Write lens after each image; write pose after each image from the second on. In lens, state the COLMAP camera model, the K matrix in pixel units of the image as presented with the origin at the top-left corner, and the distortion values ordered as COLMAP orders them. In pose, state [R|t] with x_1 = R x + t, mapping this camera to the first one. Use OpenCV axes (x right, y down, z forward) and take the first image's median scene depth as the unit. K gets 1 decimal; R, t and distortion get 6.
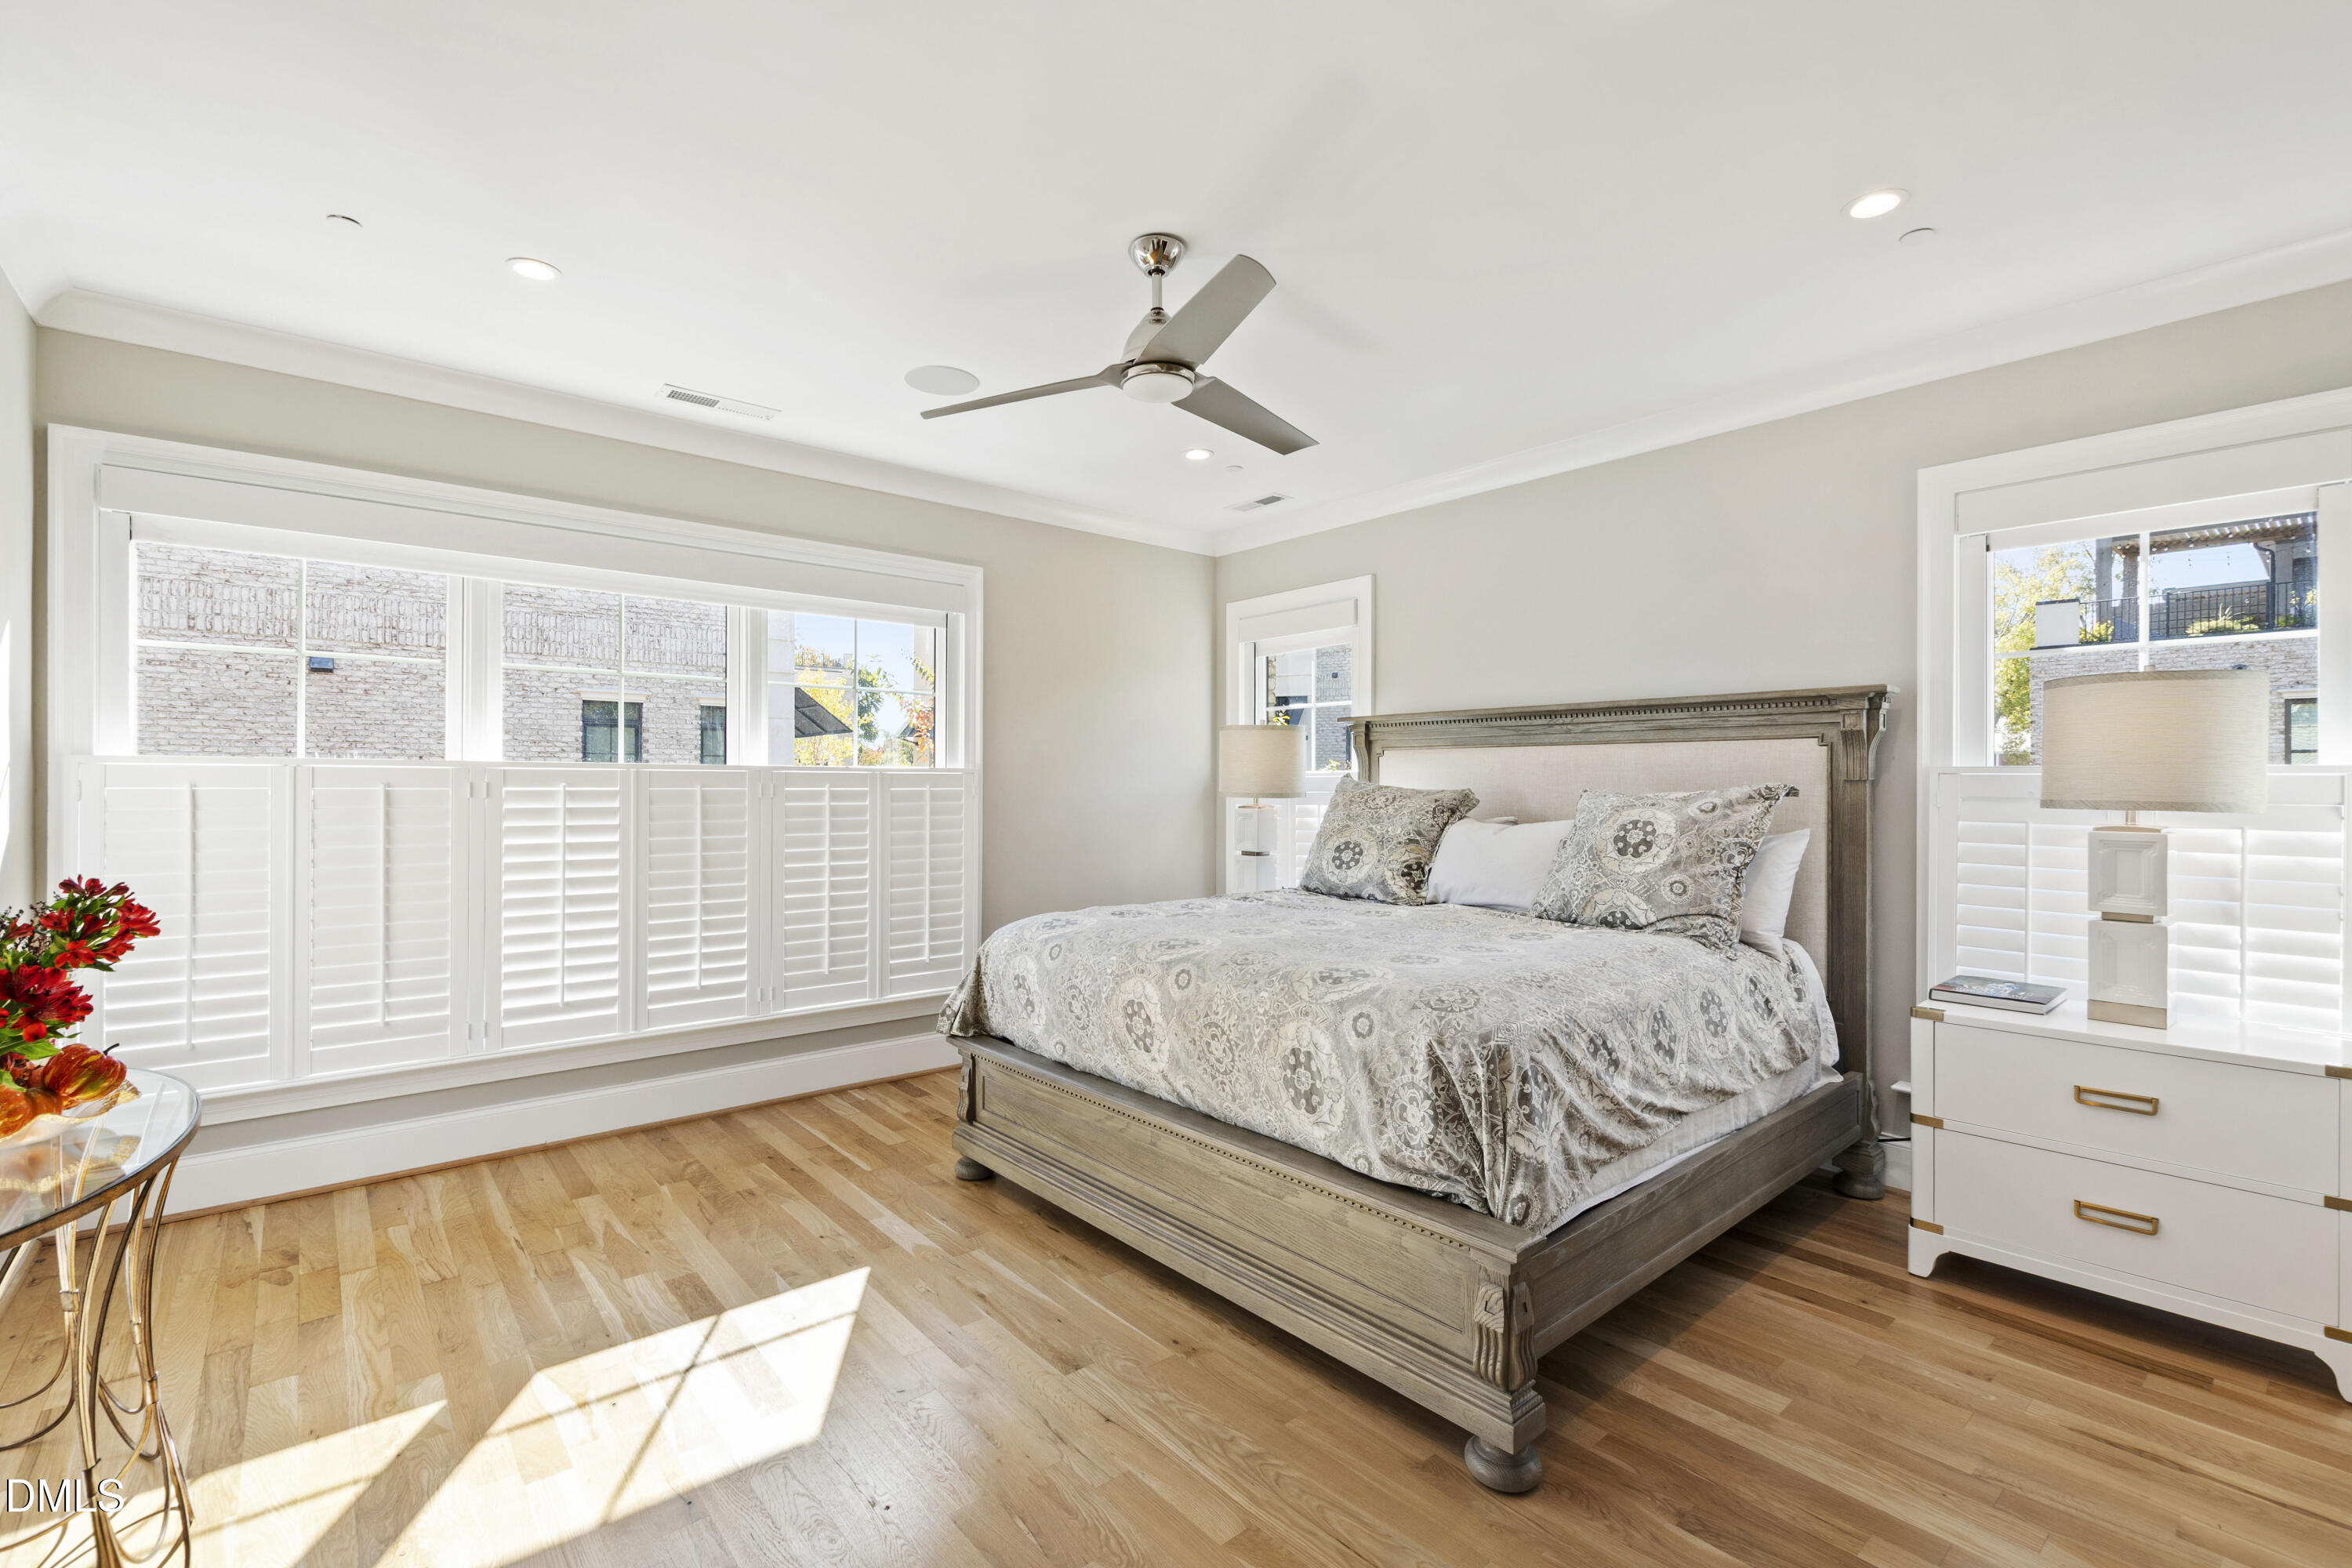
lens RADIAL K [[1035.9, 0, 1173.8], [0, 1035.9, 792.8], [0, 0, 1]] dist [-0.000564, -0.000240]
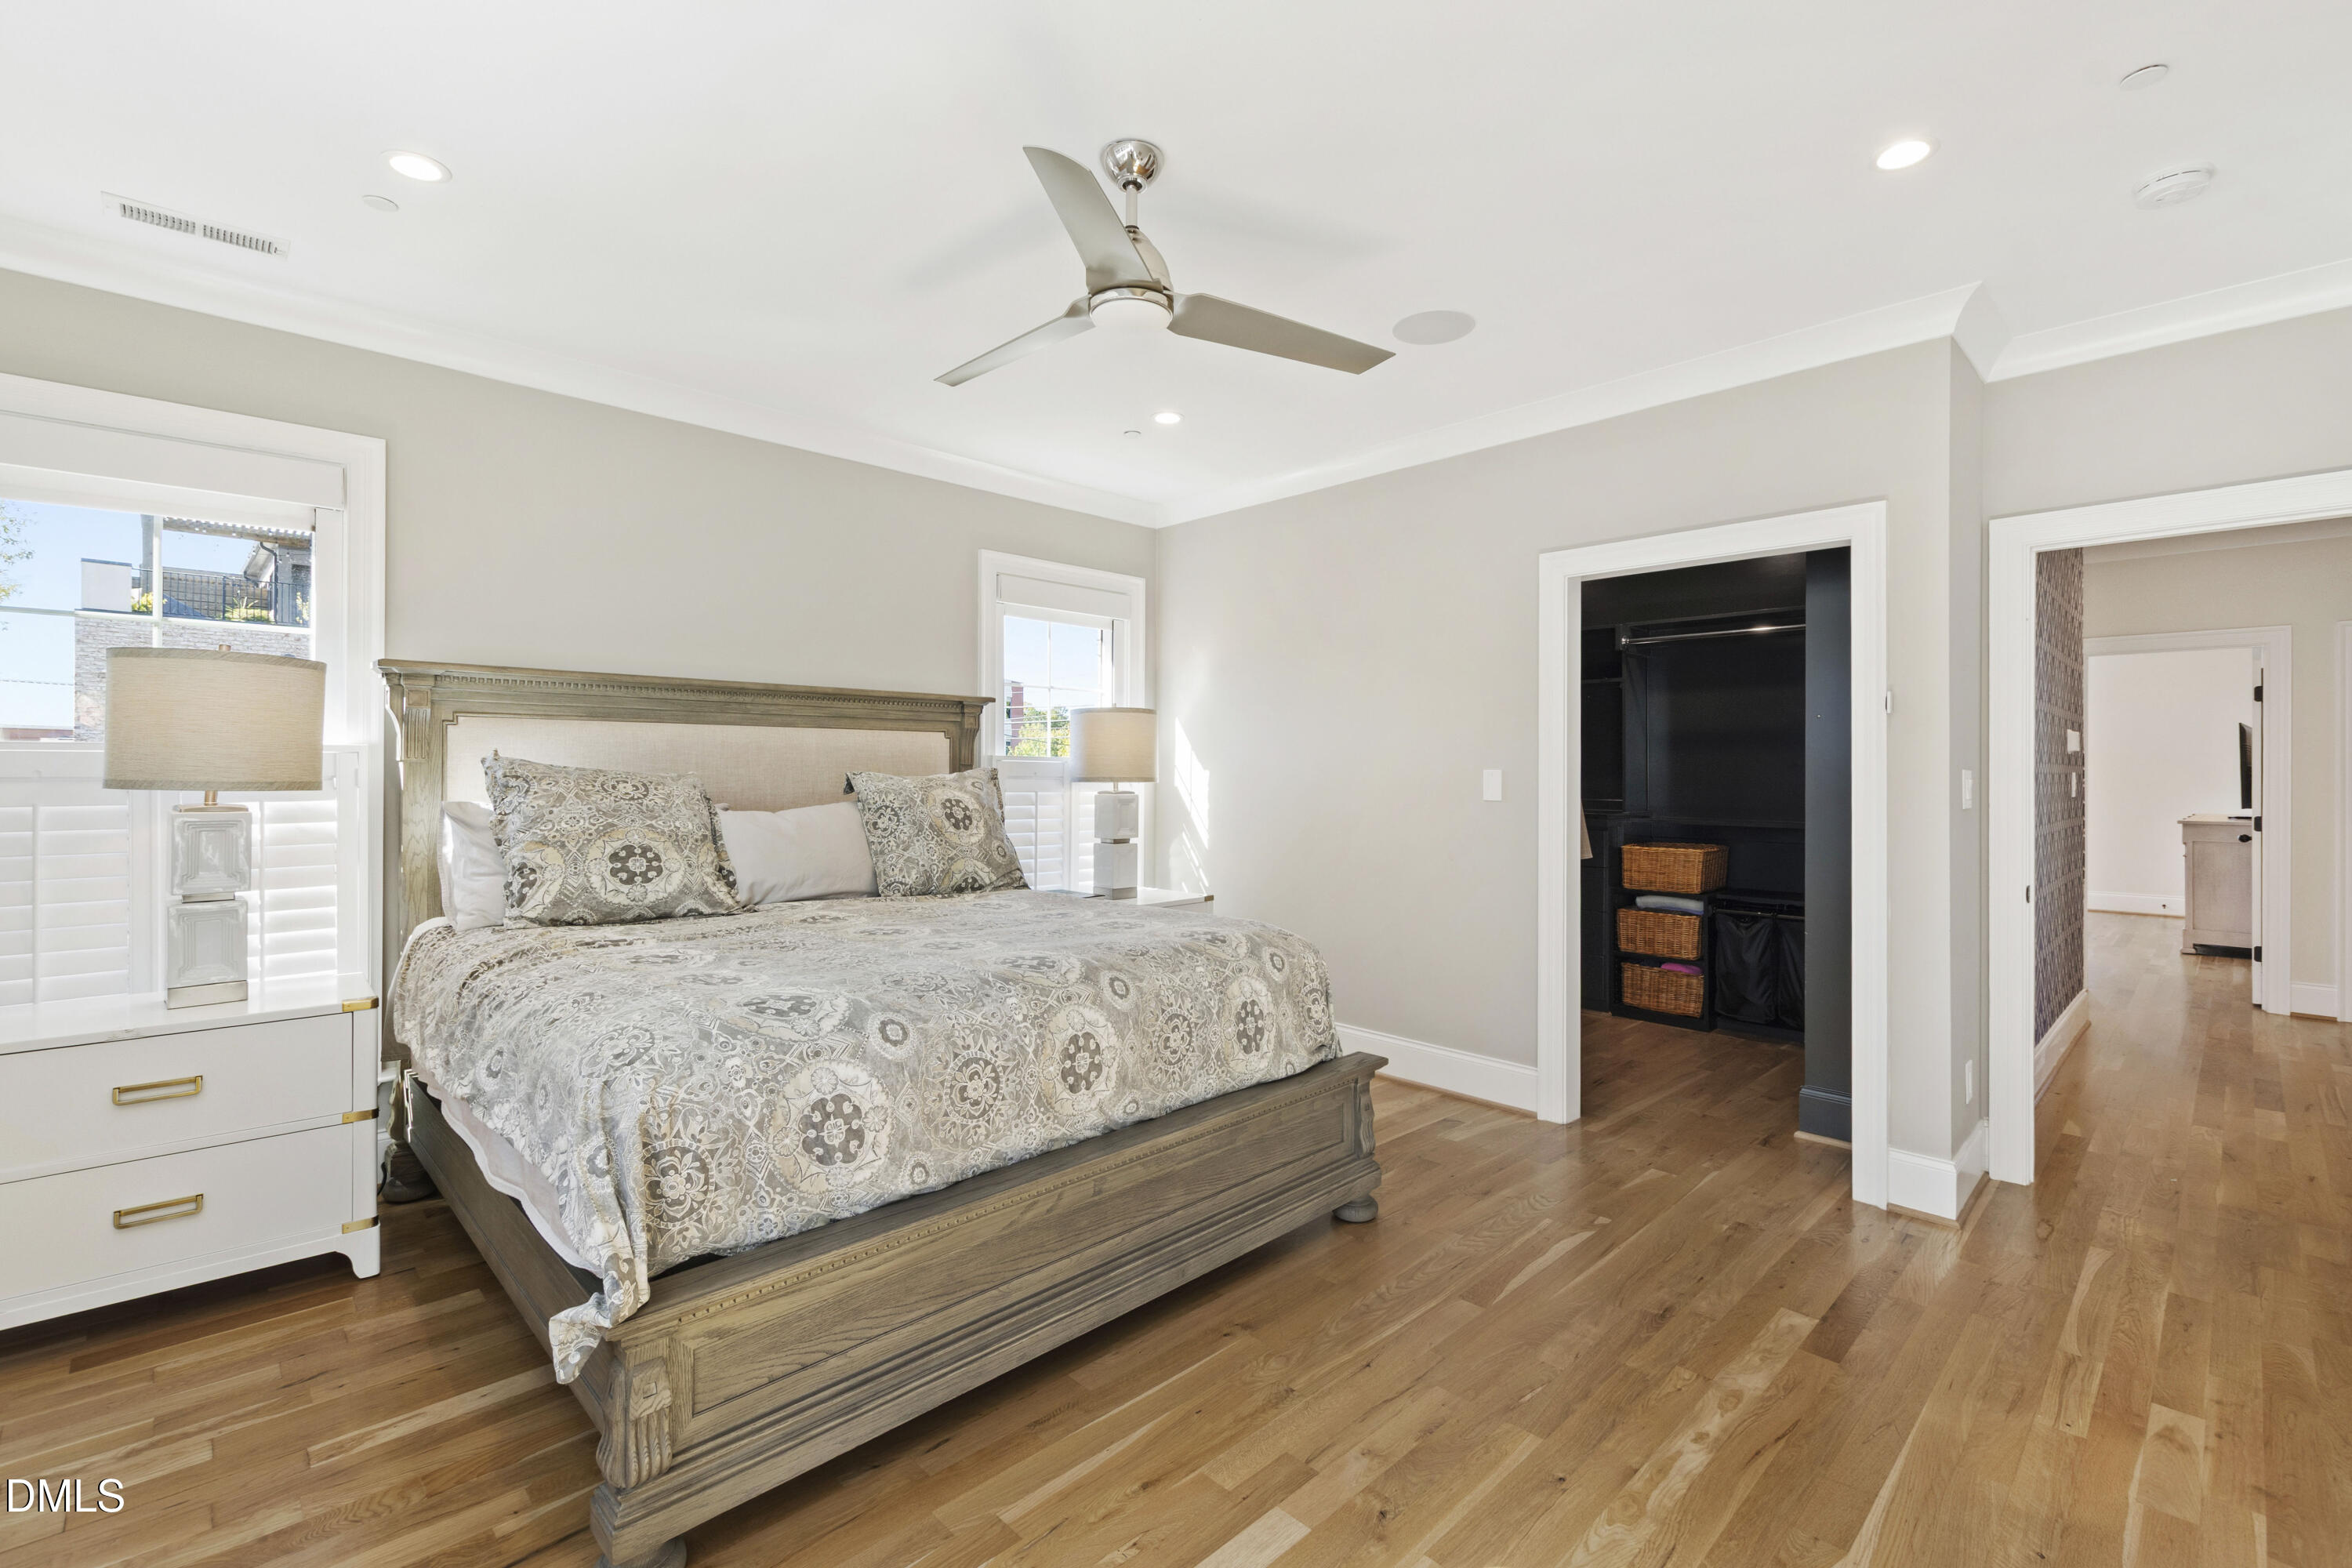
lens RADIAL K [[1029.2, 0, 1165.4], [0, 1029.2, 775.3], [0, 0, 1]] dist [0.001510, -0.000350]
pose [[-0.061531, -0.008492, 0.998069, -0.711293], [0.003999, 0.999954, 0.008754, -0.008974], [-0.998097, 0.004530, -0.061495, 0.818776]]
